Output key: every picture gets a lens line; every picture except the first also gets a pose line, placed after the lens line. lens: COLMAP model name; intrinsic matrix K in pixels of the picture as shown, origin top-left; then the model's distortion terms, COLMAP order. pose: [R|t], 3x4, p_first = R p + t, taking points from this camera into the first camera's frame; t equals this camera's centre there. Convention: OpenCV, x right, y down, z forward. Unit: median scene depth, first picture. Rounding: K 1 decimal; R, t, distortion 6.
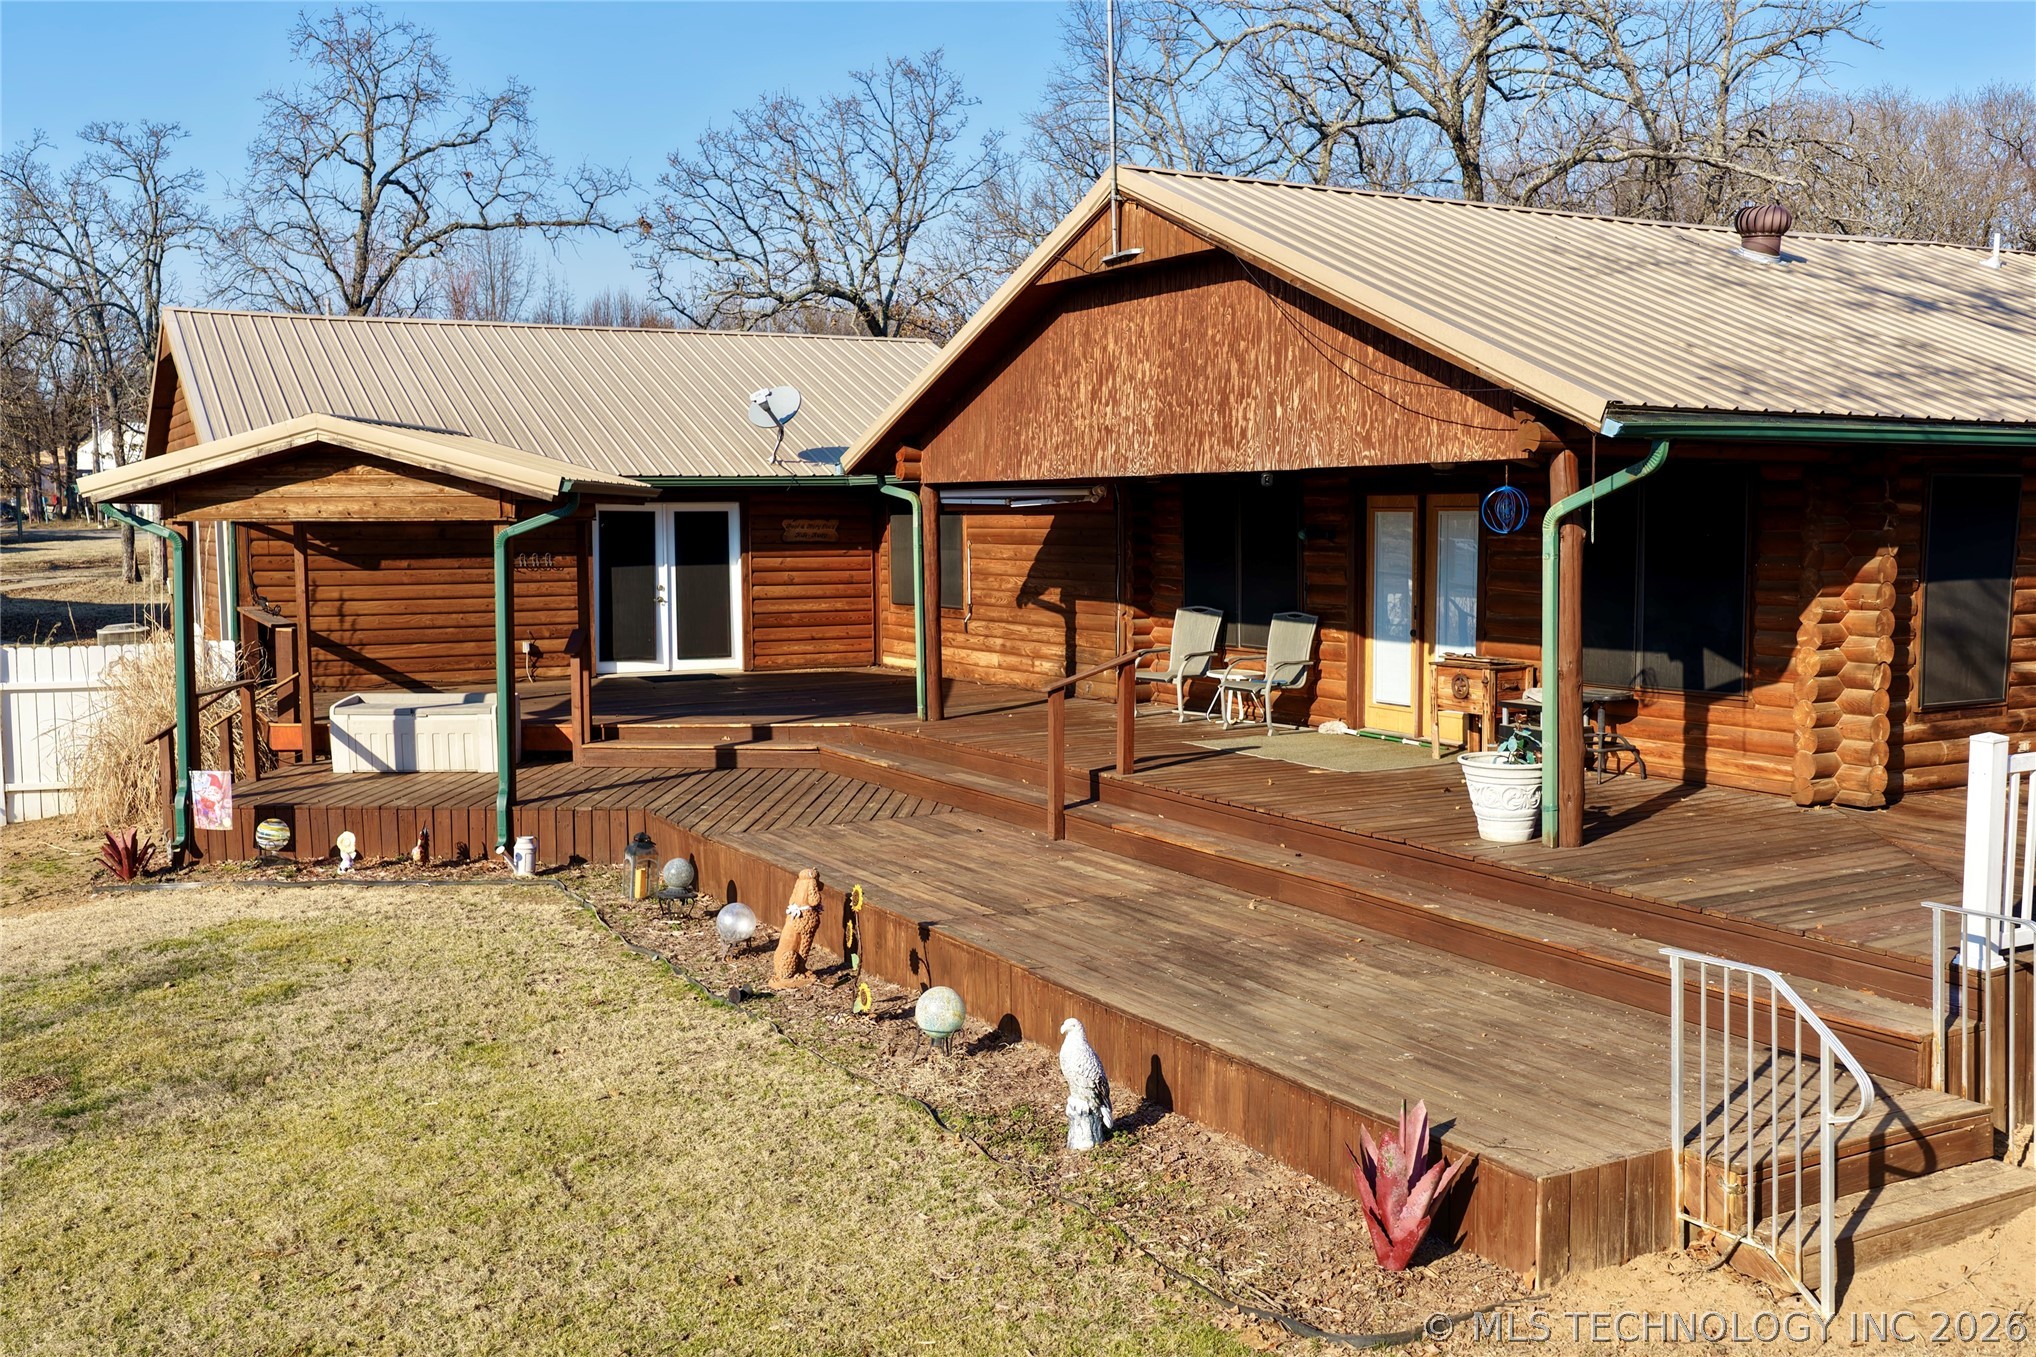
lens RADIAL K [[1913.9, 0, 1023.9], [0, 1913.9, 673.4], [0, 0, 1]] dist [-0.010981, 0.018314]
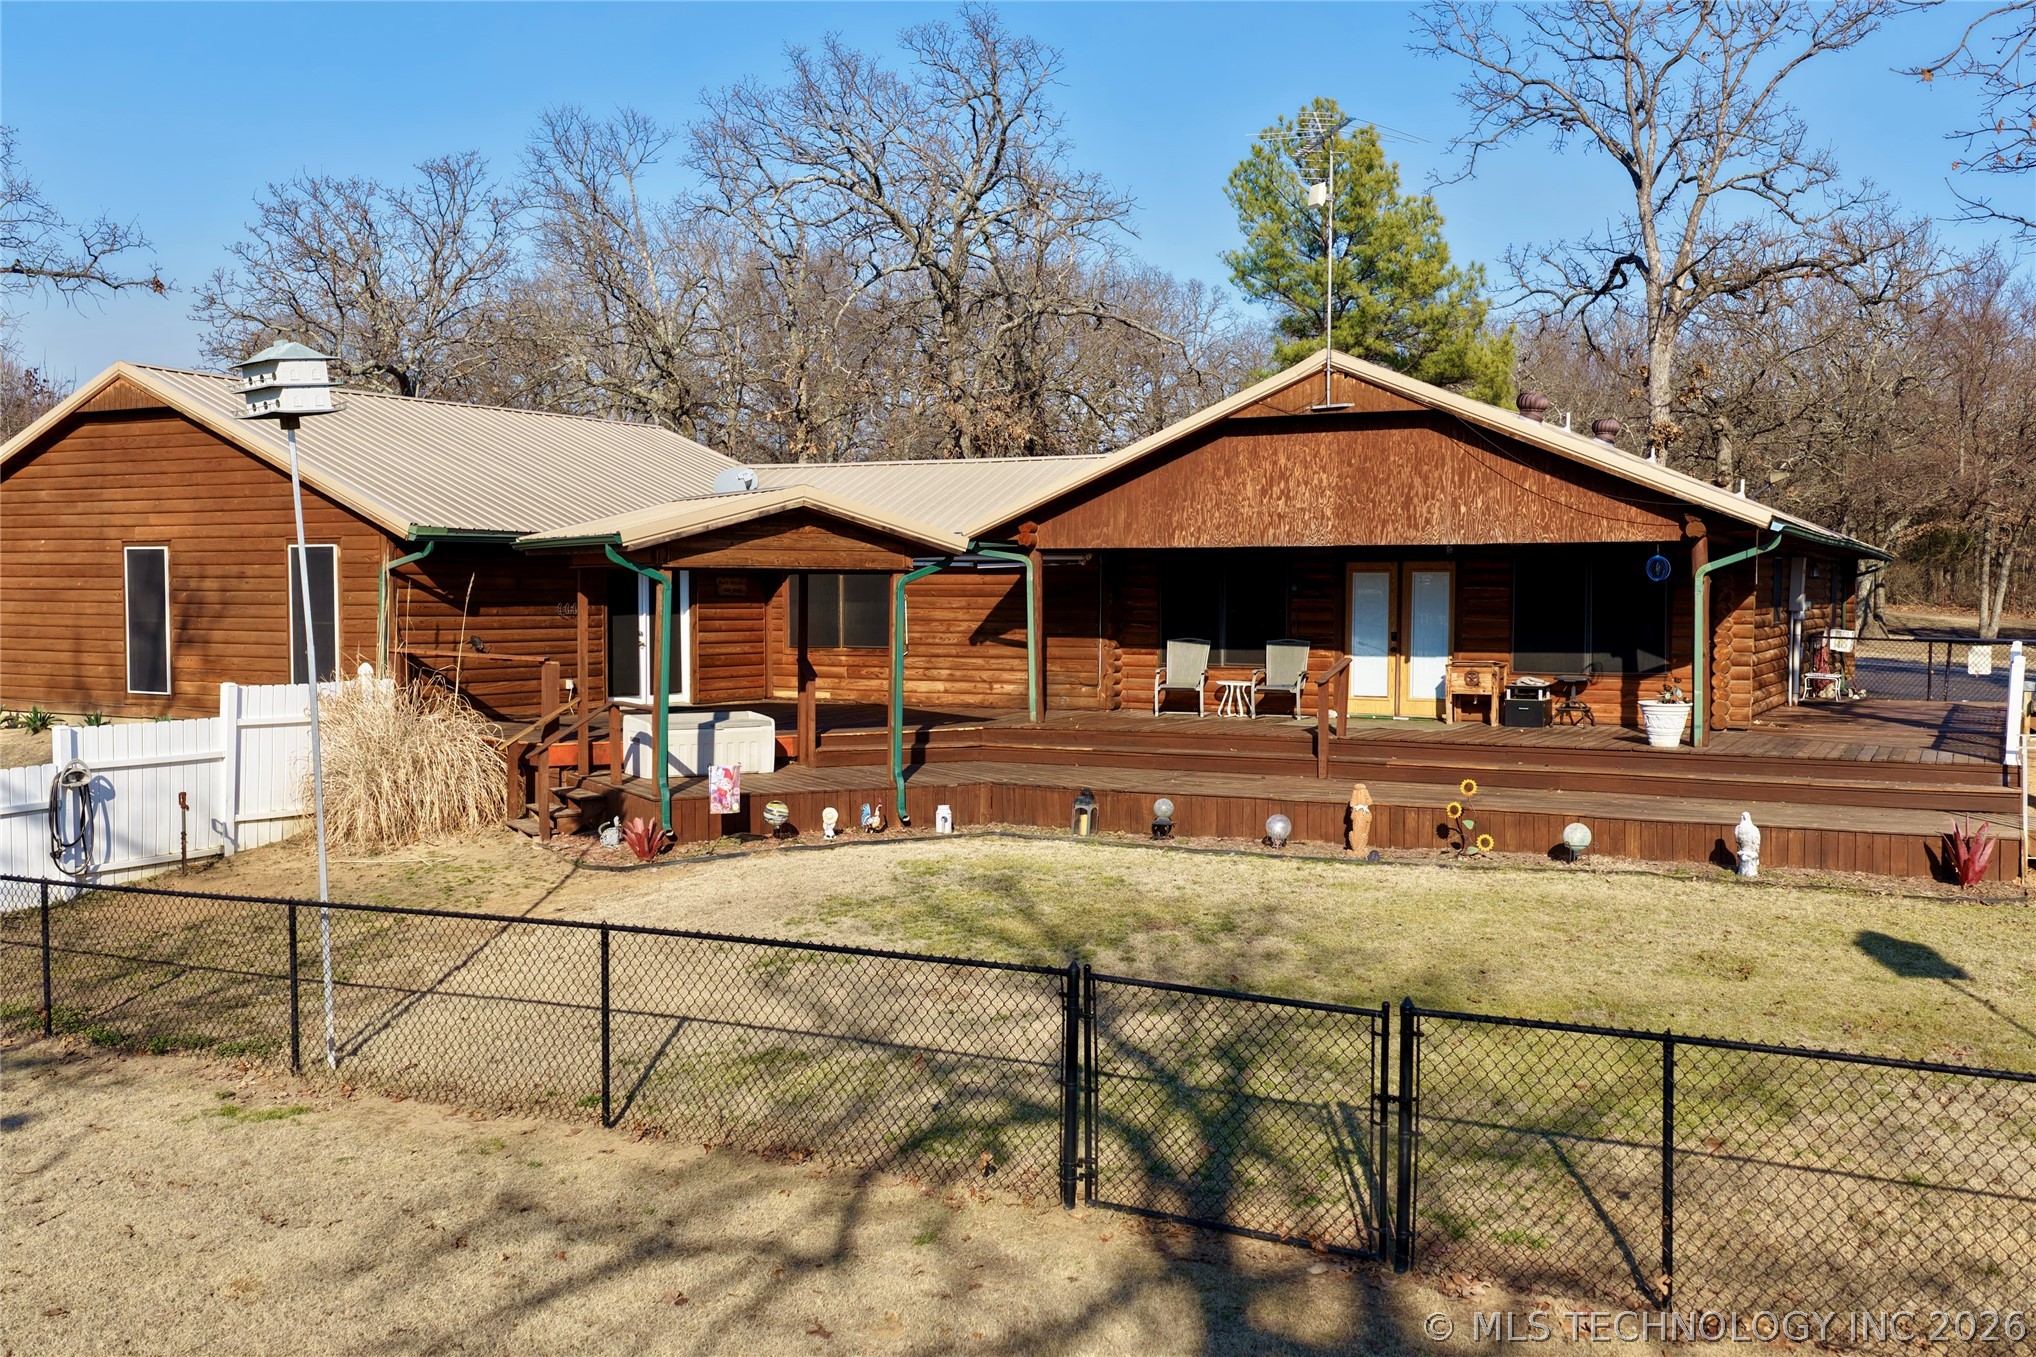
lens RADIAL K [[1913.9, 0, 1023.9], [0, 1913.9, 673.4], [0, 0, 1]] dist [-0.010981, 0.018314]
pose [[0.839823, -0.014945, 0.542655, -0.902855], [0.038045, 0.998783, -0.031373, 0.036116], [-0.541526, 0.046993, 0.839370, -0.153483]]
